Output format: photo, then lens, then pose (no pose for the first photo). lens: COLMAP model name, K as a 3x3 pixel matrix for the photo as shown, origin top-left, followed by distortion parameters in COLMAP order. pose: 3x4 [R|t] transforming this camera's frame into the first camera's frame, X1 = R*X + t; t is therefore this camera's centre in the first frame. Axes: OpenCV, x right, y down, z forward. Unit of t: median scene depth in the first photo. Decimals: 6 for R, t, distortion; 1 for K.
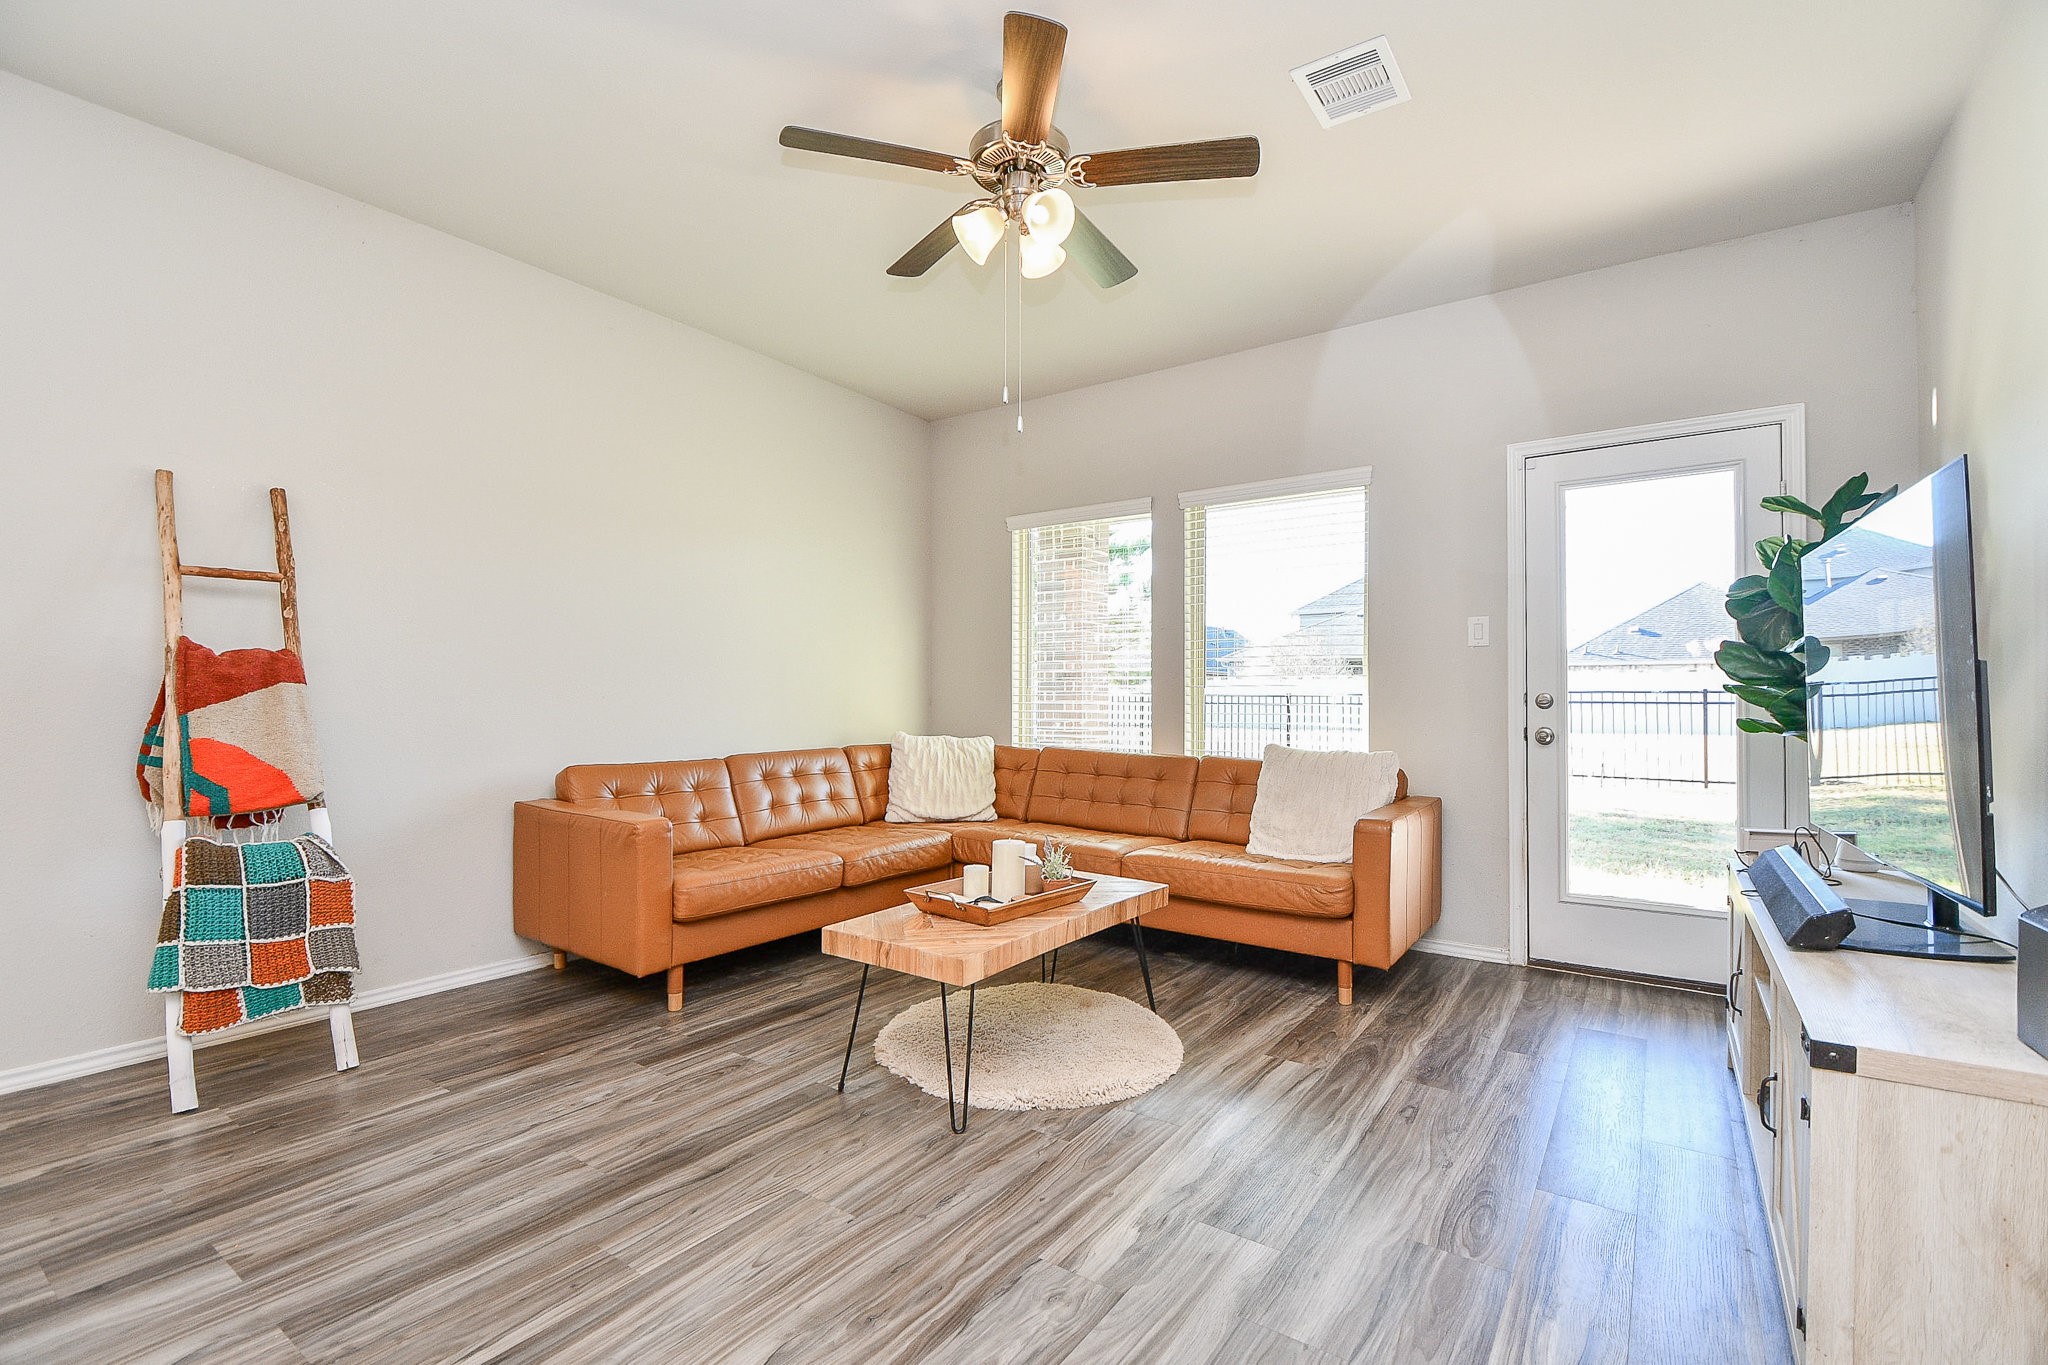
lens RADIAL K [[908.1, 0, 1036.3], [0, 908.1, 711.4], [0, 0, 1]] dist [0.011838, -0.008582]
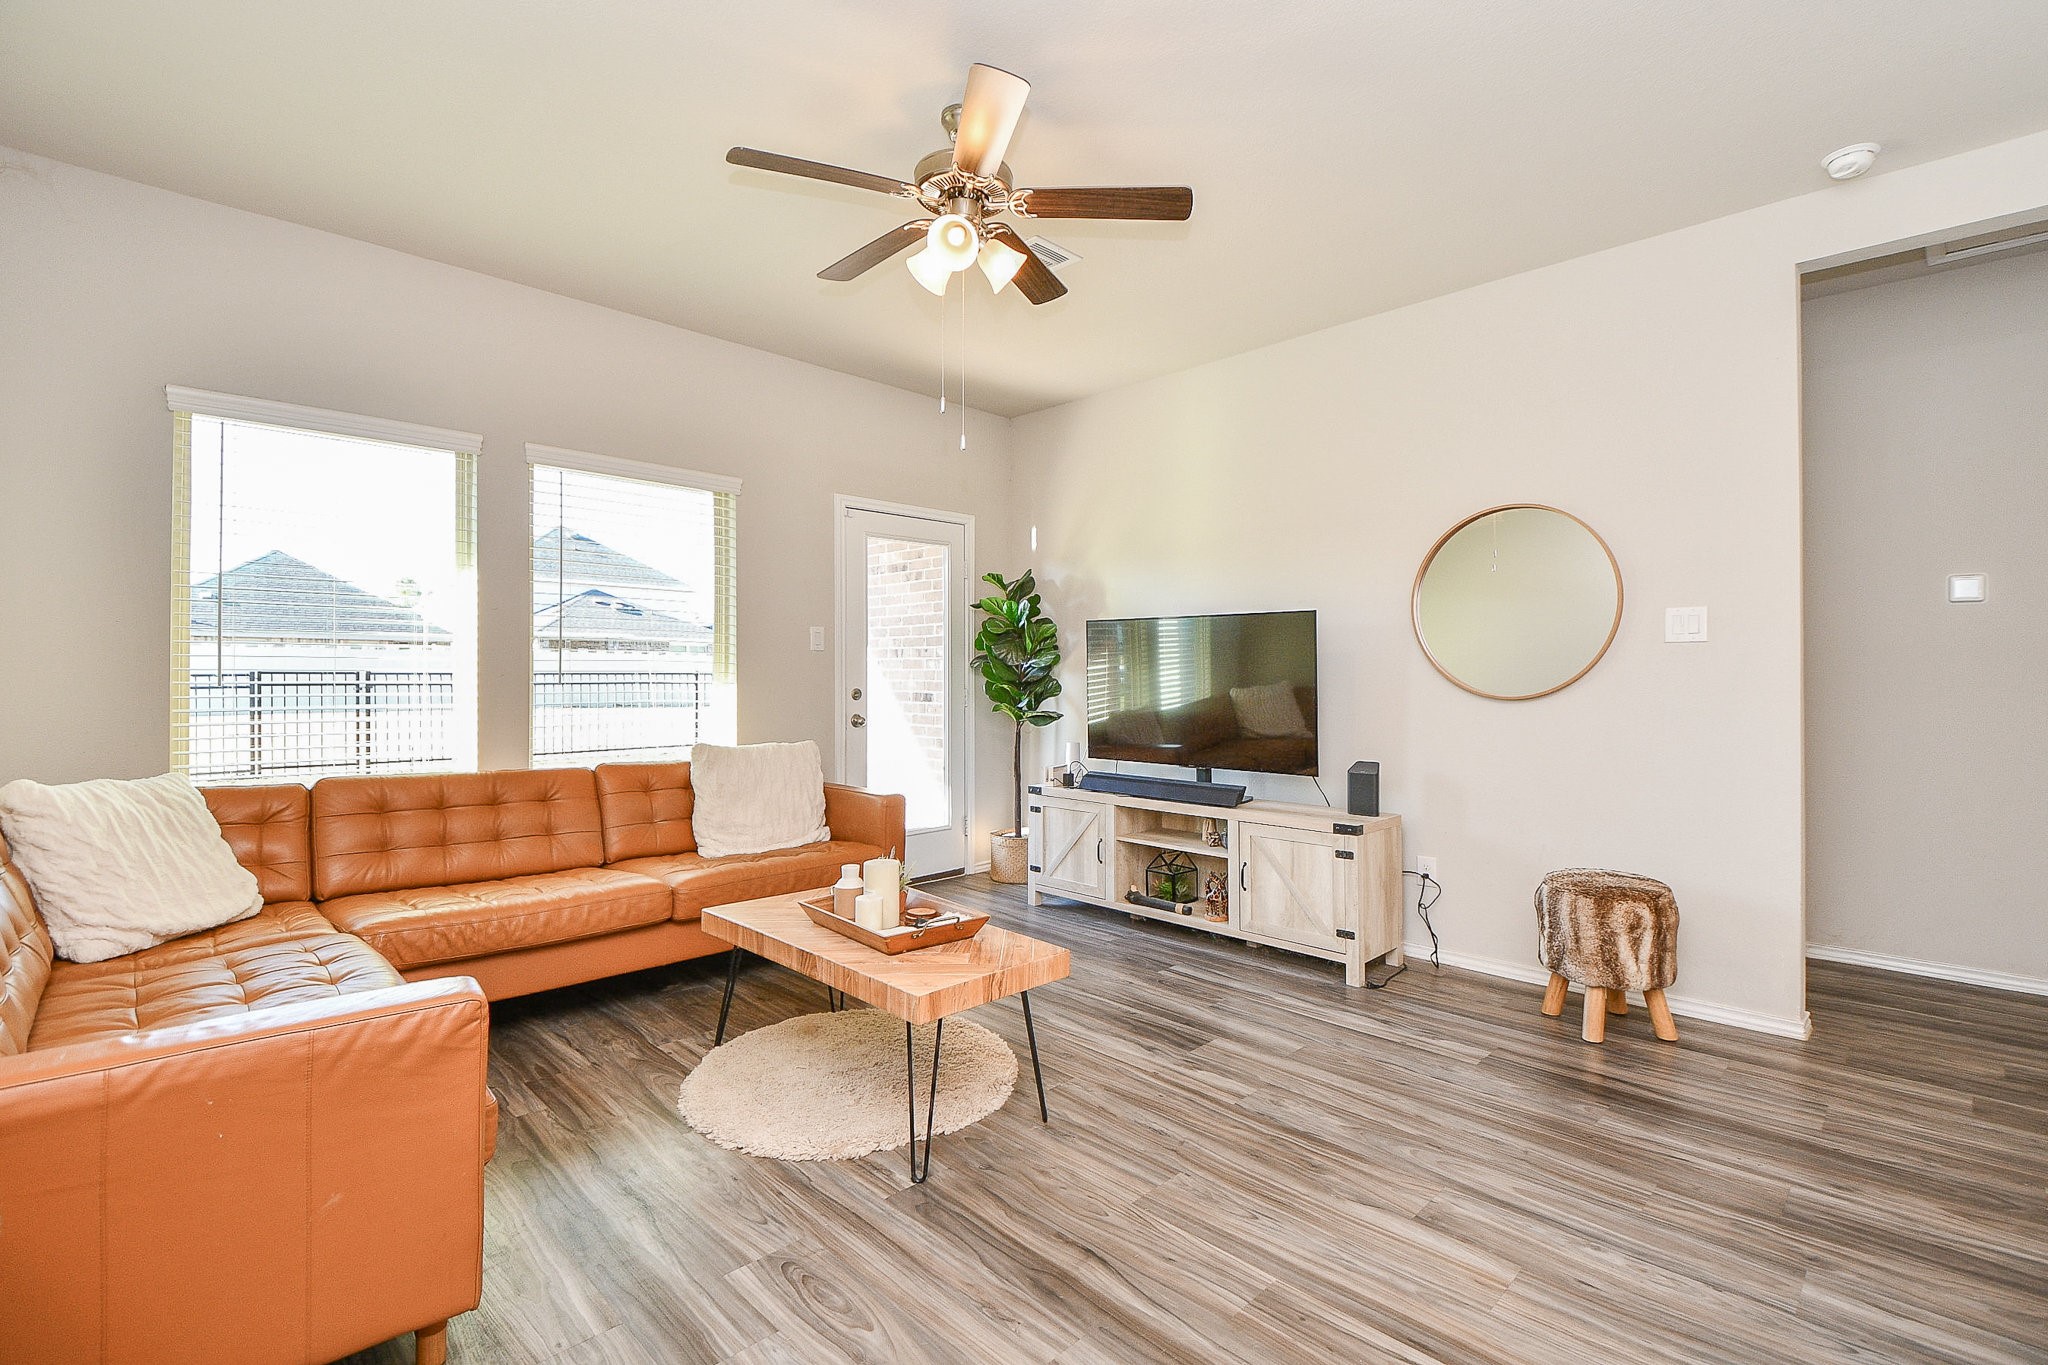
lens RADIAL K [[908.1, 0, 1056.1], [0, 908.1, 671.3], [0, 0, 1]] dist [0.011838, -0.008582]
pose [[0.177713, 0.000154, 0.984082, -0.658406], [0.016152, 0.999865, -0.003073, -0.033593], [-0.983950, 0.016441, 0.177687, 0.461593]]
